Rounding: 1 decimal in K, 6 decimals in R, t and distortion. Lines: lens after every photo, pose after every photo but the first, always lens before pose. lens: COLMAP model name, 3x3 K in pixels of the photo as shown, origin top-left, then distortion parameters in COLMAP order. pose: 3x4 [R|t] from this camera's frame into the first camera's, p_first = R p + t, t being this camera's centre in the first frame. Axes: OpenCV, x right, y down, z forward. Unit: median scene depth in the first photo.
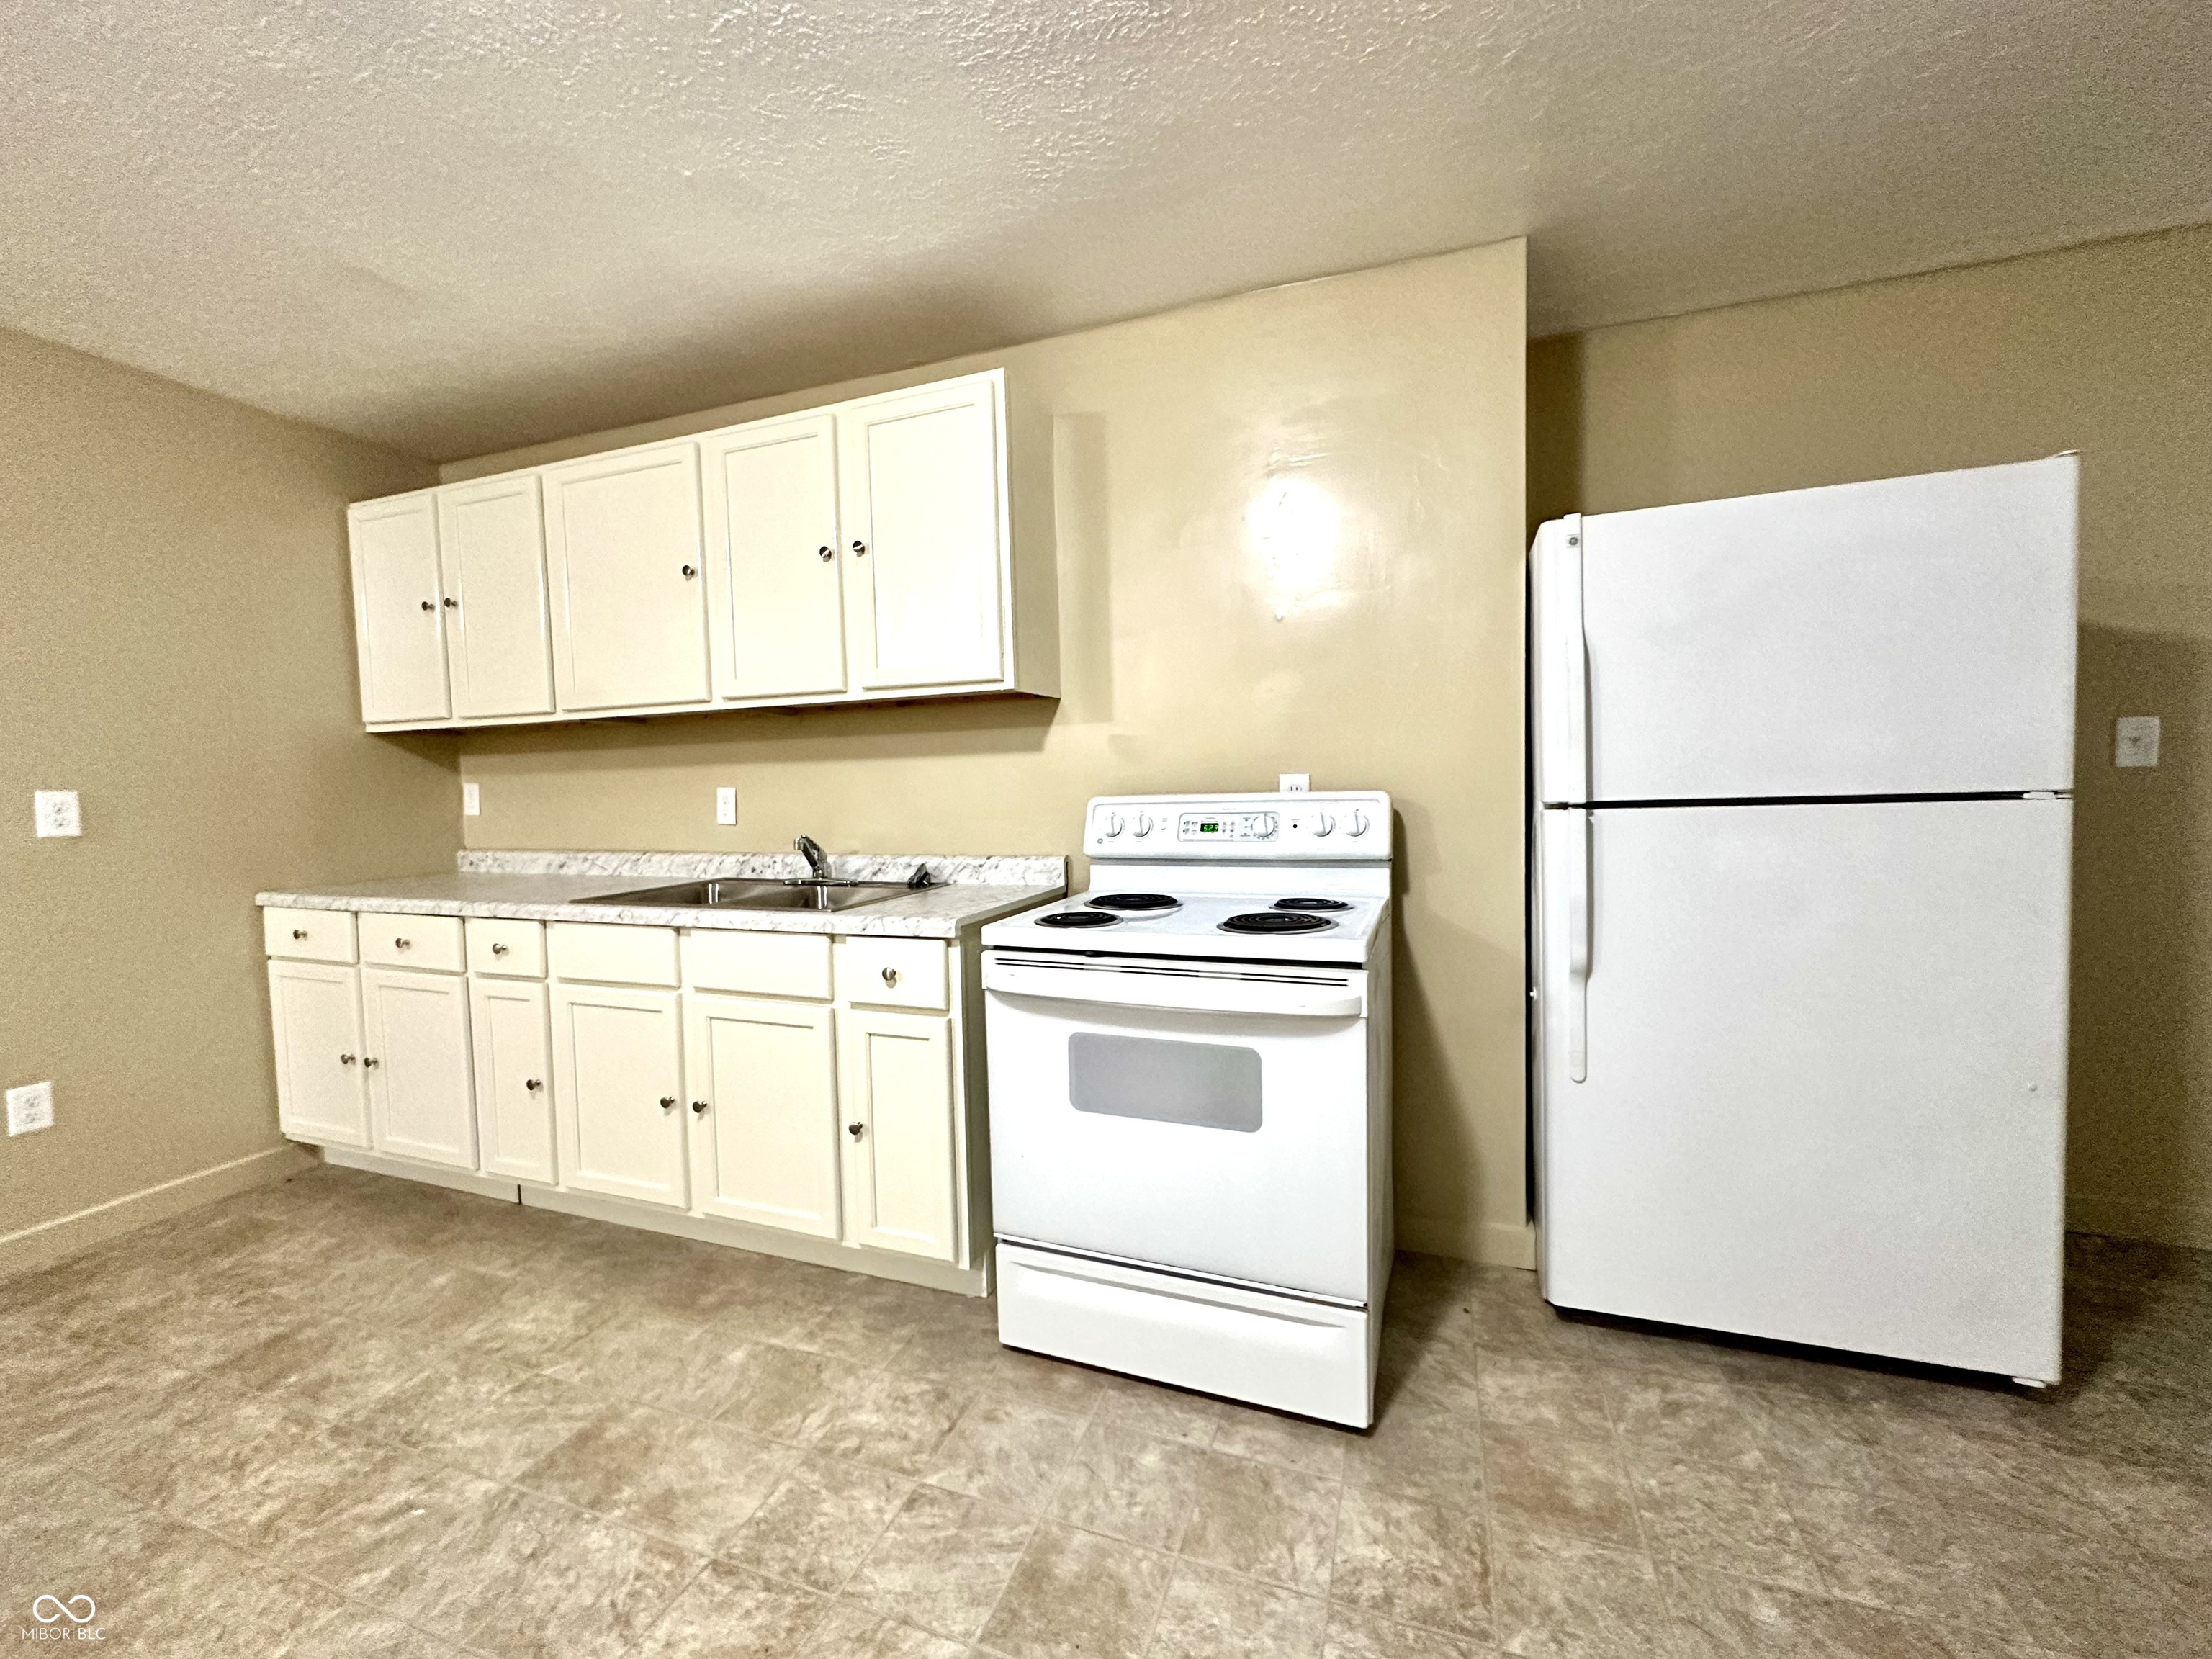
lens RADIAL K [[881.8, 0, 1102.9], [0, 881.8, 830.1], [0, 0, 1]] dist [-0.001729, 0.000090]
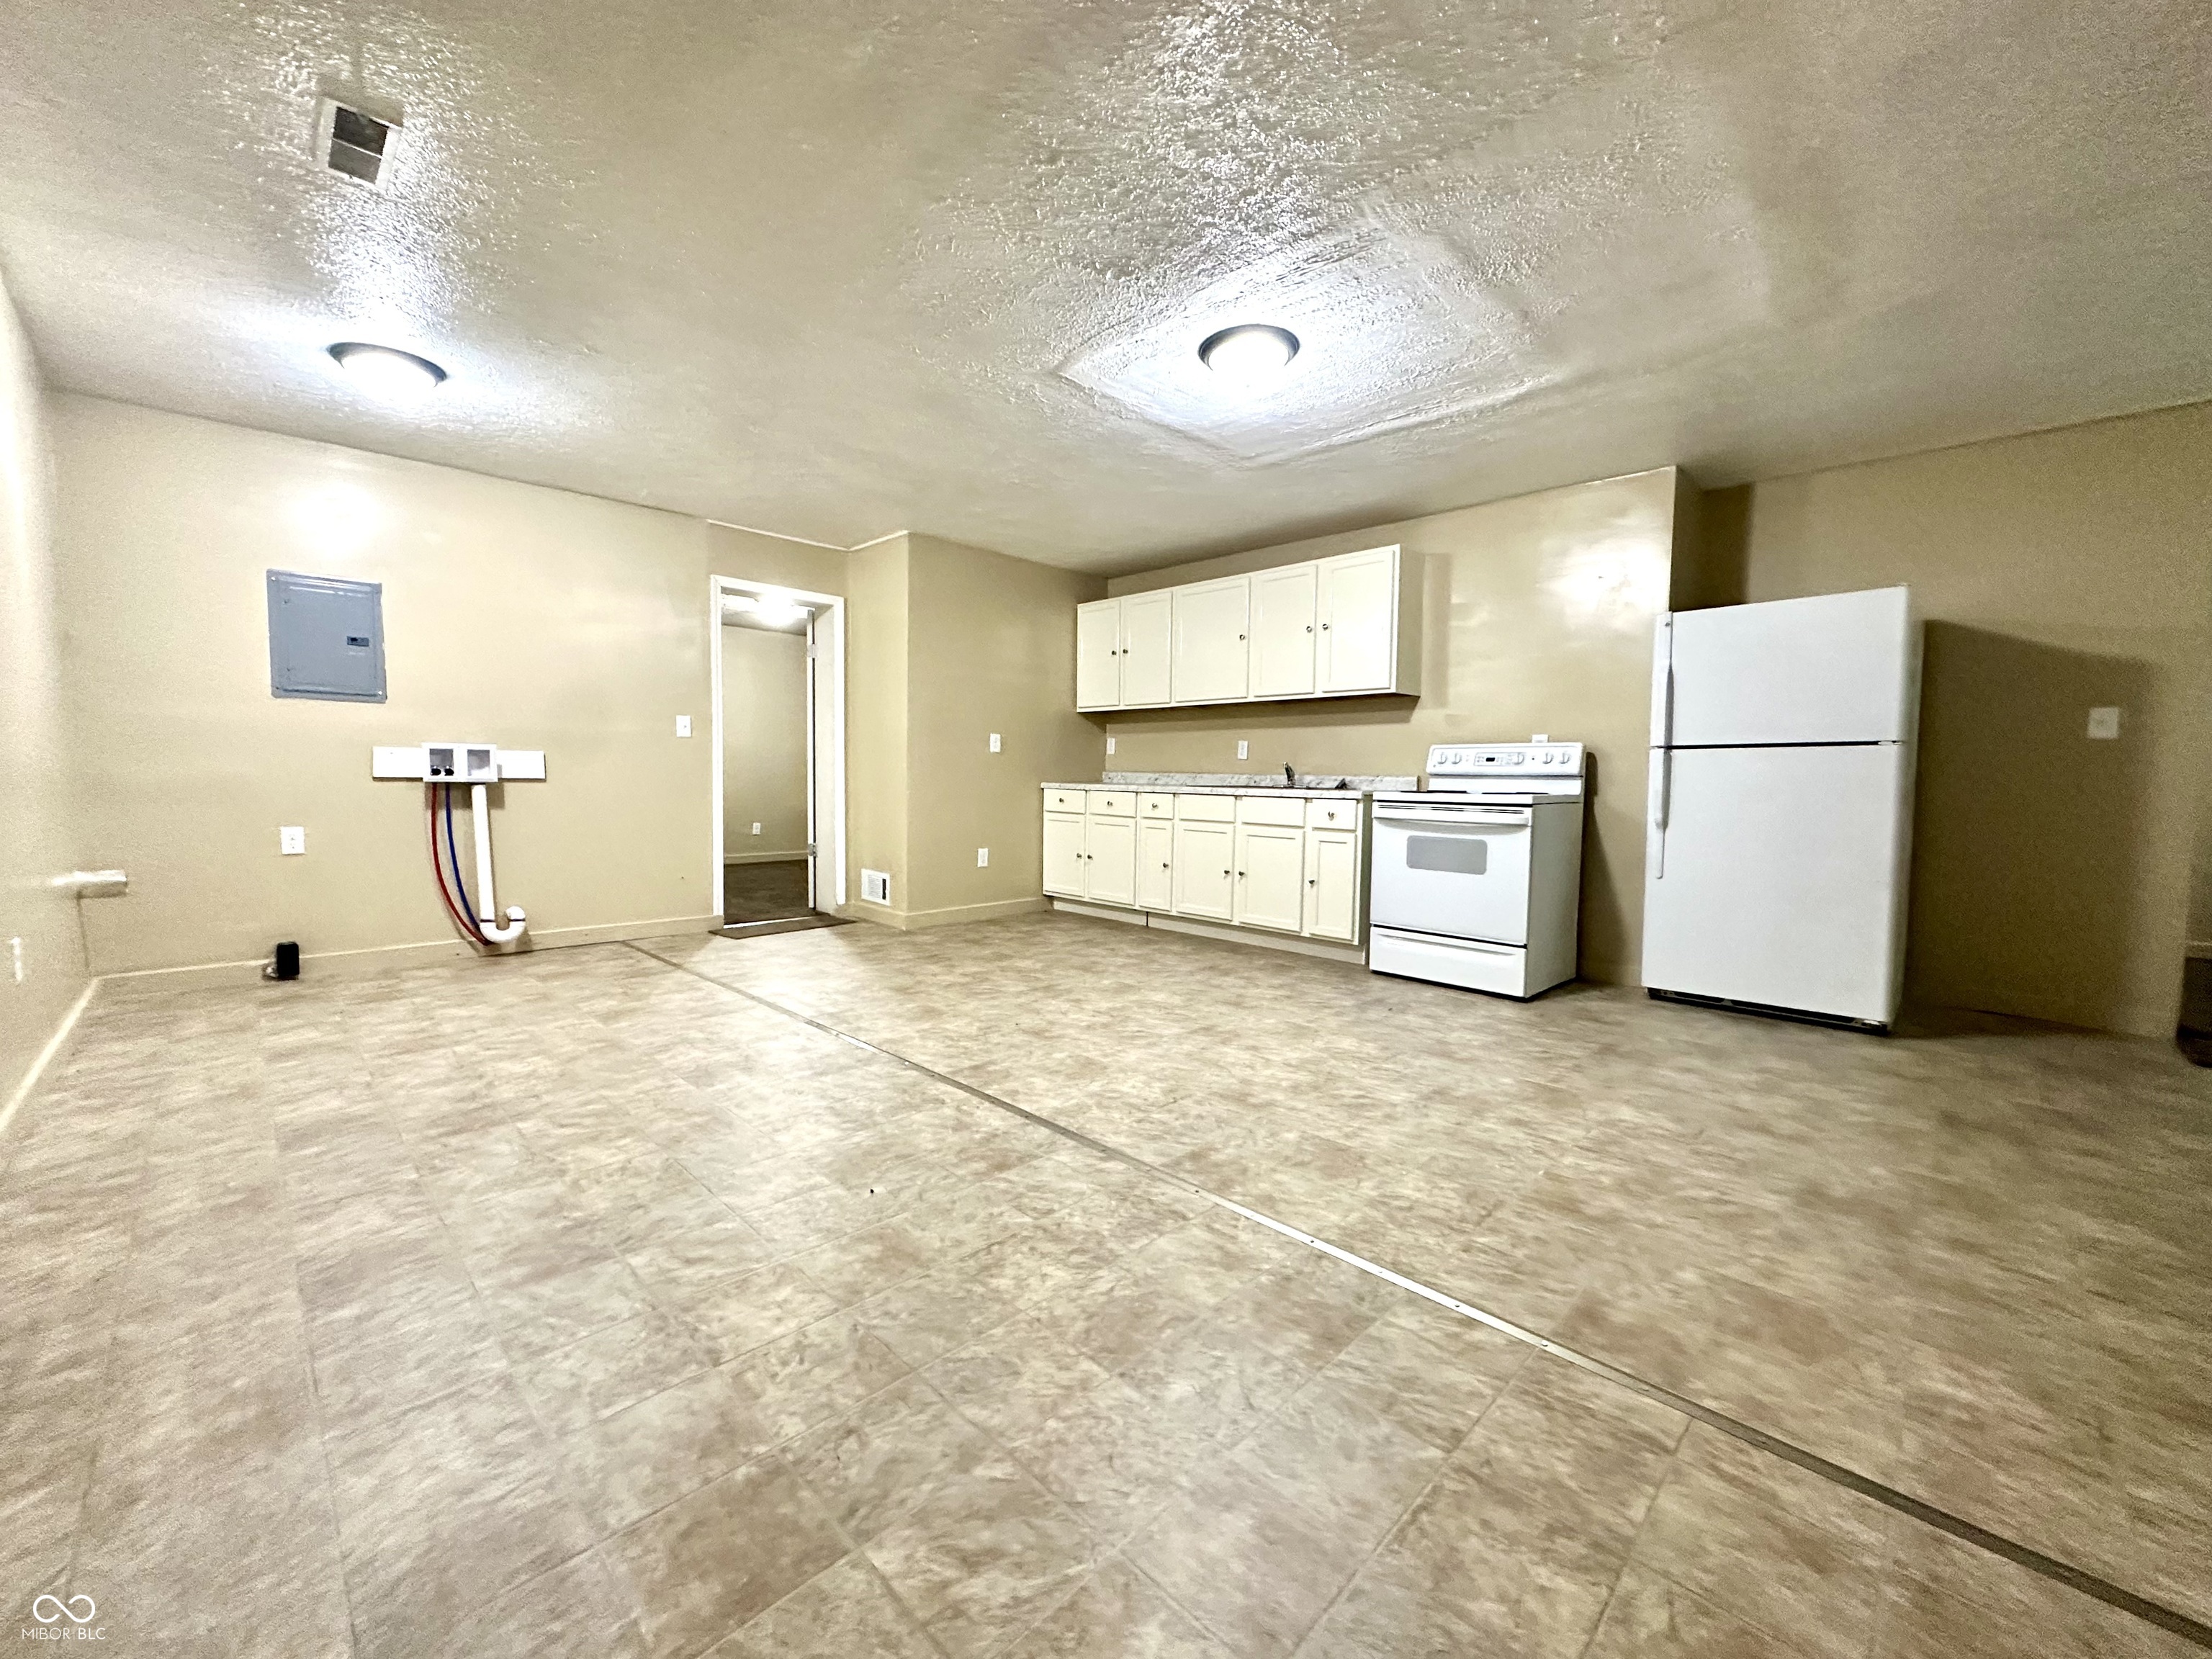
lens RADIAL K [[881.8, 0, 1106.1], [0, 881.8, 827.9], [0, 0, 1]] dist [-0.001729, 0.000090]
pose [[0.907170, 0.060364, -0.416411, 0.207531], [-0.056256, 0.998171, 0.022143, 0.192112], [0.416986, 0.003338, 0.908907, -1.476062]]
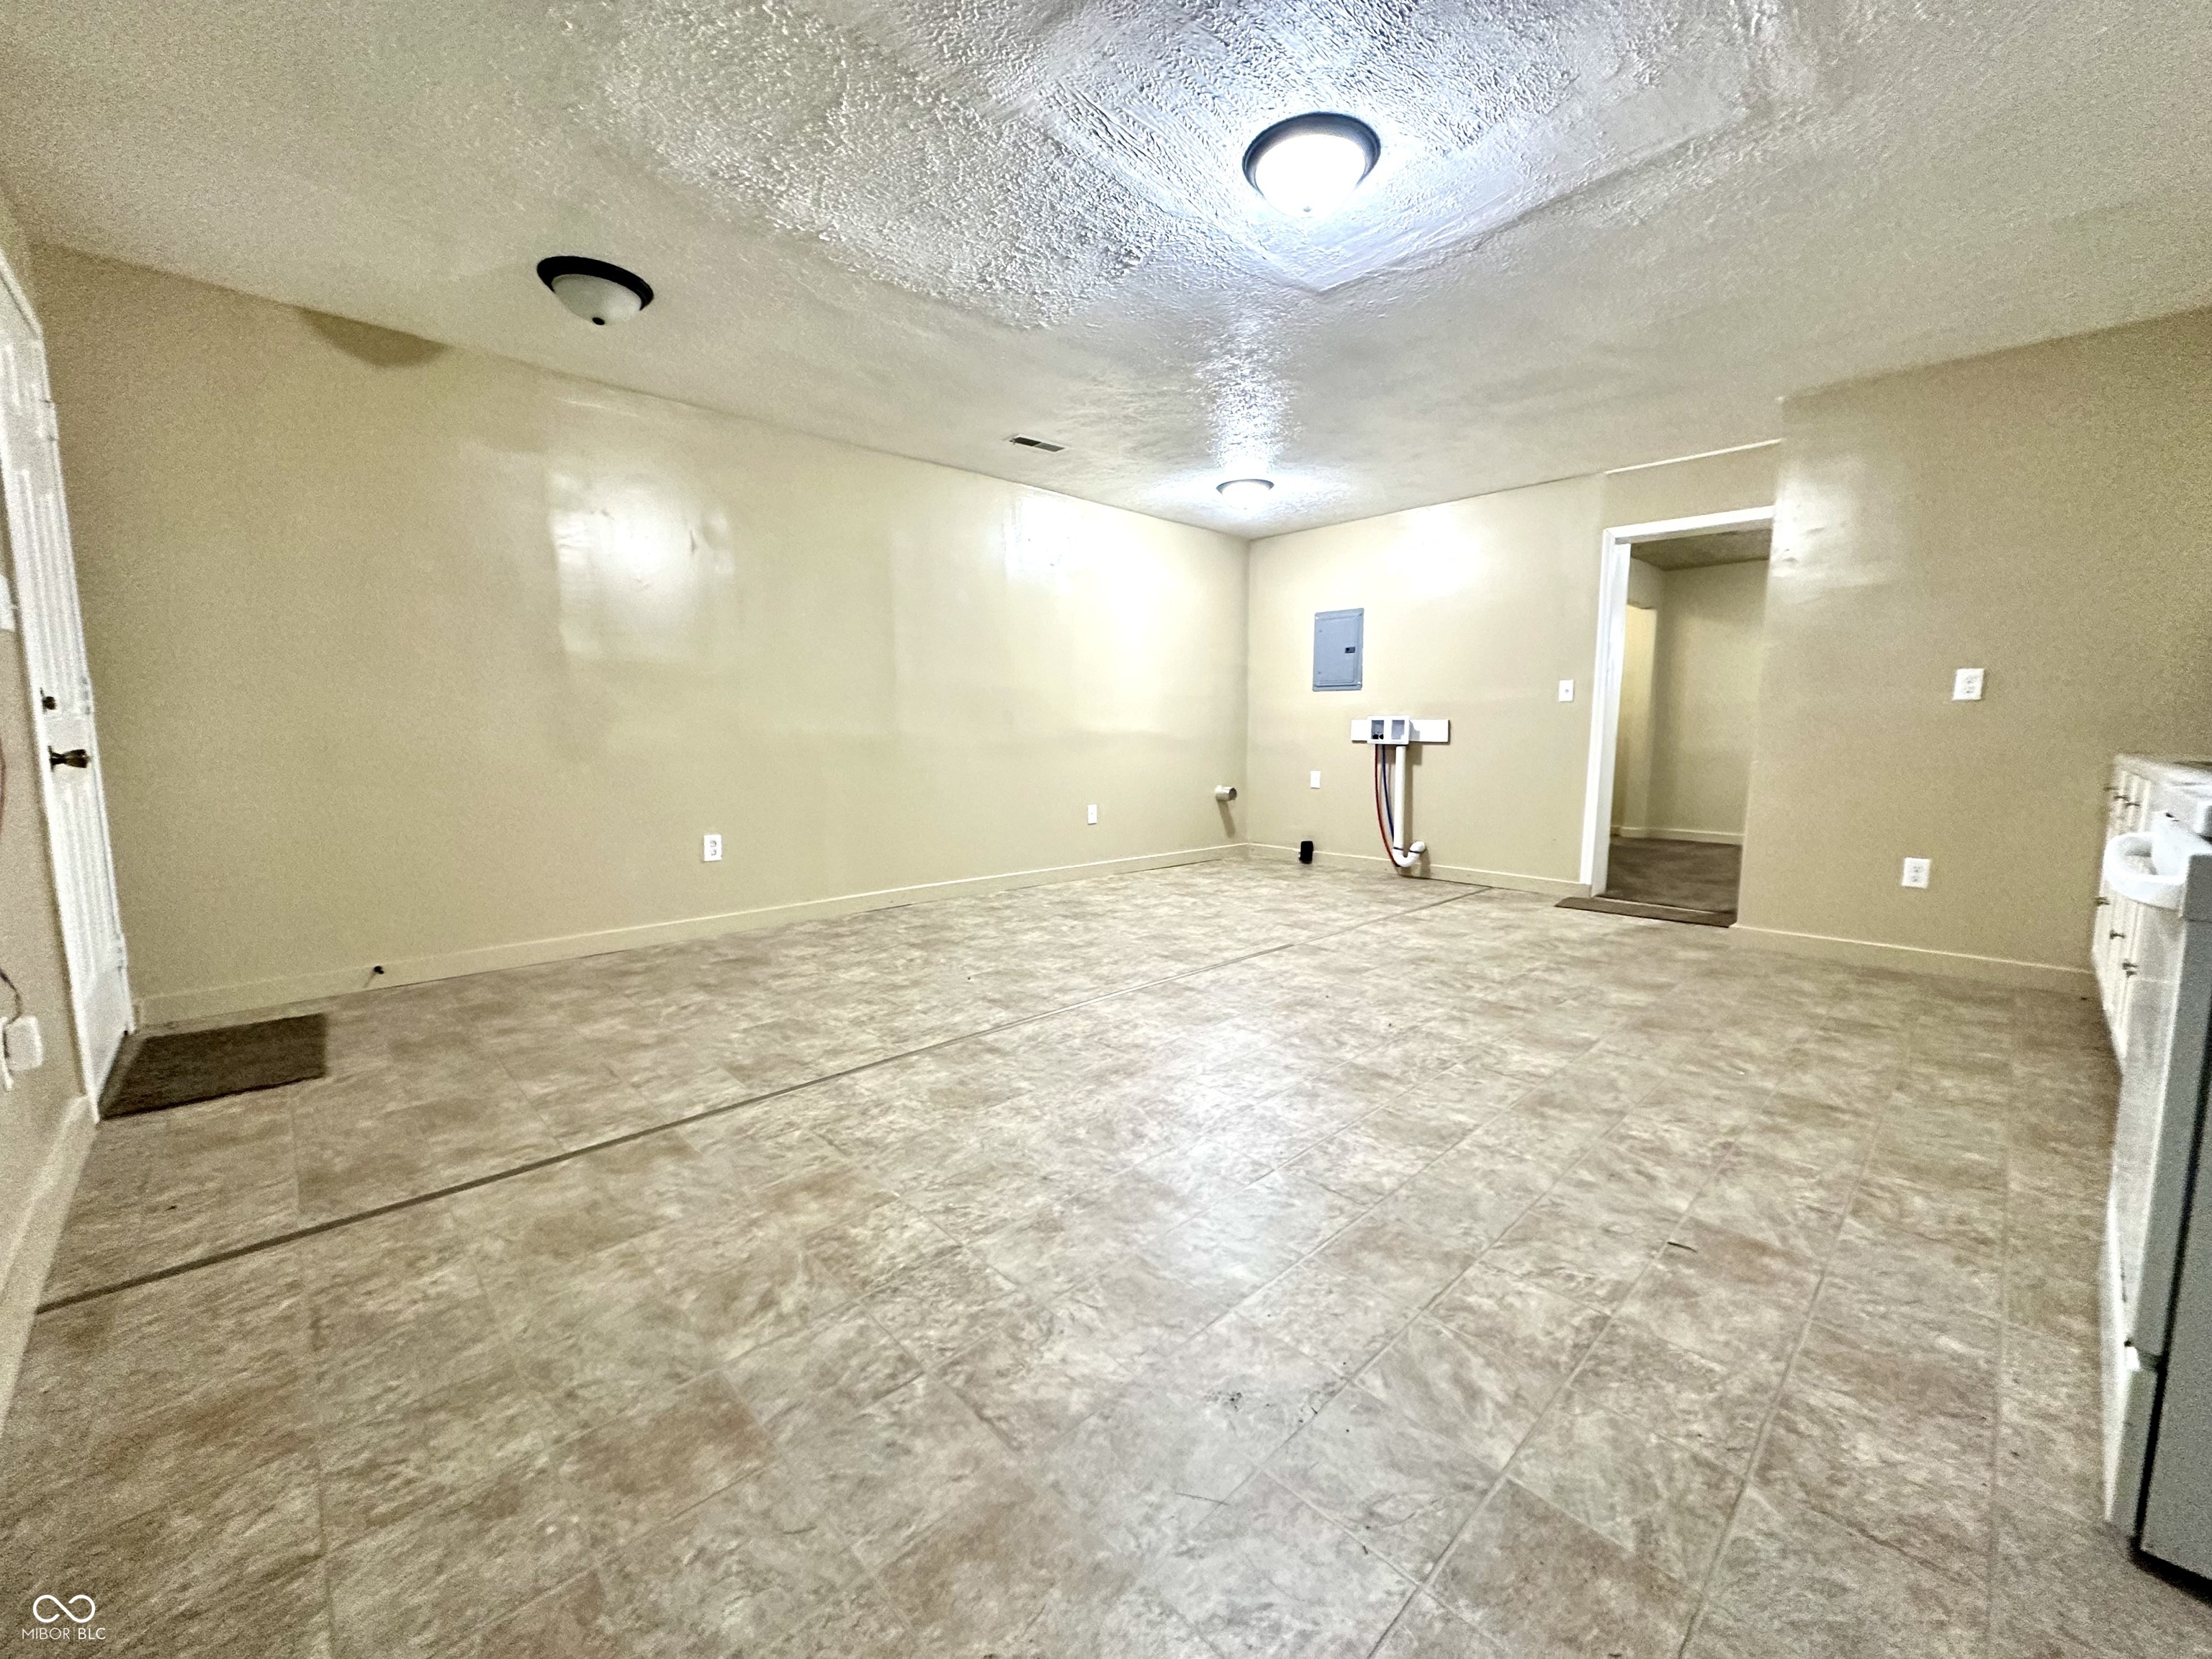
lens RADIAL K [[881.8, 0, 1109.6], [0, 881.8, 825.4], [0, 0, 1]] dist [-0.001729, 0.000090]
pose [[-0.442925, 0.118189, -0.888735, 1.019057], [-0.040733, 0.987597, 0.151636, 0.064591], [0.895633, 0.103364, -0.432617, 0.471721]]
